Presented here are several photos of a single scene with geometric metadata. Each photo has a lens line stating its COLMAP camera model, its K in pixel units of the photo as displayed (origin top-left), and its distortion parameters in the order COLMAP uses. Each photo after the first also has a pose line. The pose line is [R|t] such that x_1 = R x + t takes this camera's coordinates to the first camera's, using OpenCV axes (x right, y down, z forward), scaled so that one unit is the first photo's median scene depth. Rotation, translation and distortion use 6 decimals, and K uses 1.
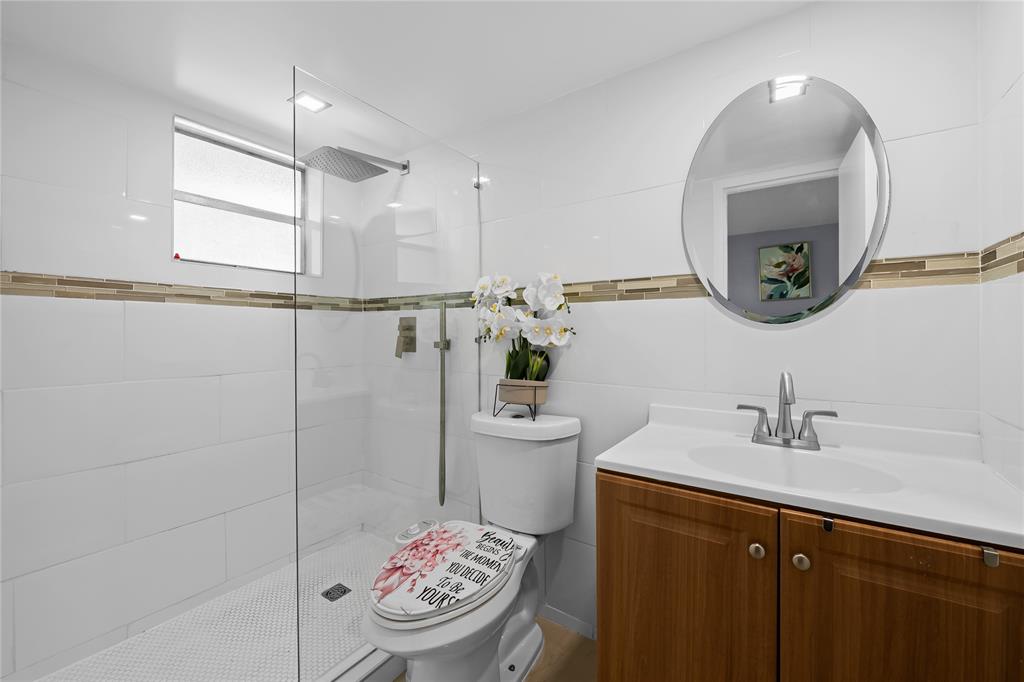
lens RADIAL K [[402.8, 0, 514.4], [0, 402.8, 344.0], [0, 0, 1]] dist [-0.012816, -0.000253]
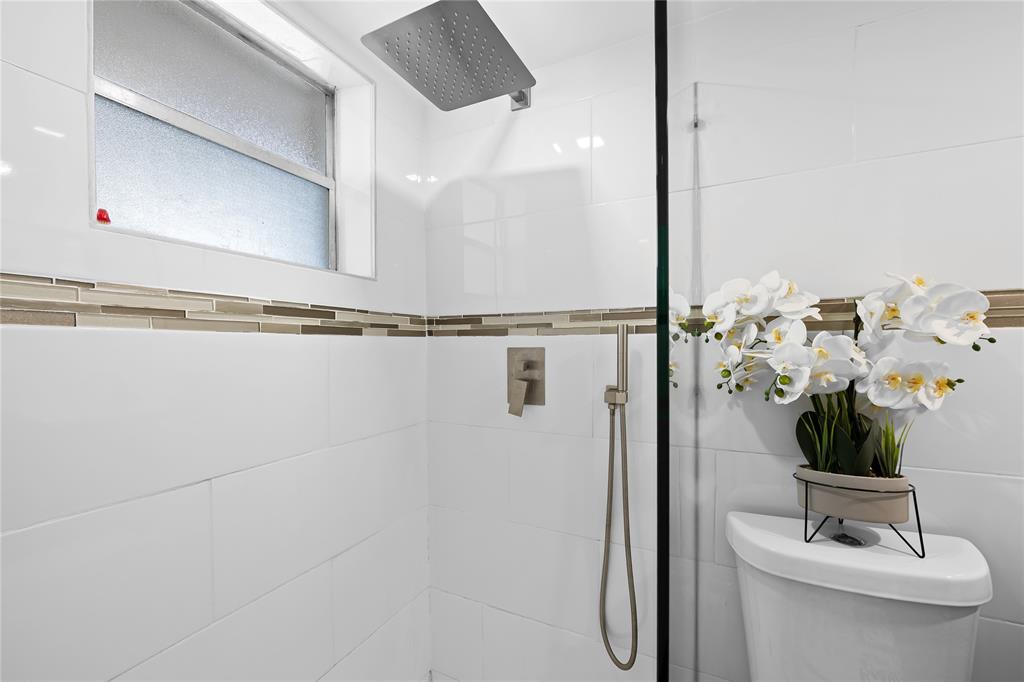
lens RADIAL K [[402.8, 0, 514.4], [0, 402.8, 344.0], [0, 0, 1]] dist [-0.012816, -0.000253]
pose [[0.985311, -0.006452, 0.170650, -0.393622], [0.012562, 0.999317, -0.034750, -0.051668], [-0.170309, 0.036383, 0.984719, 0.410670]]
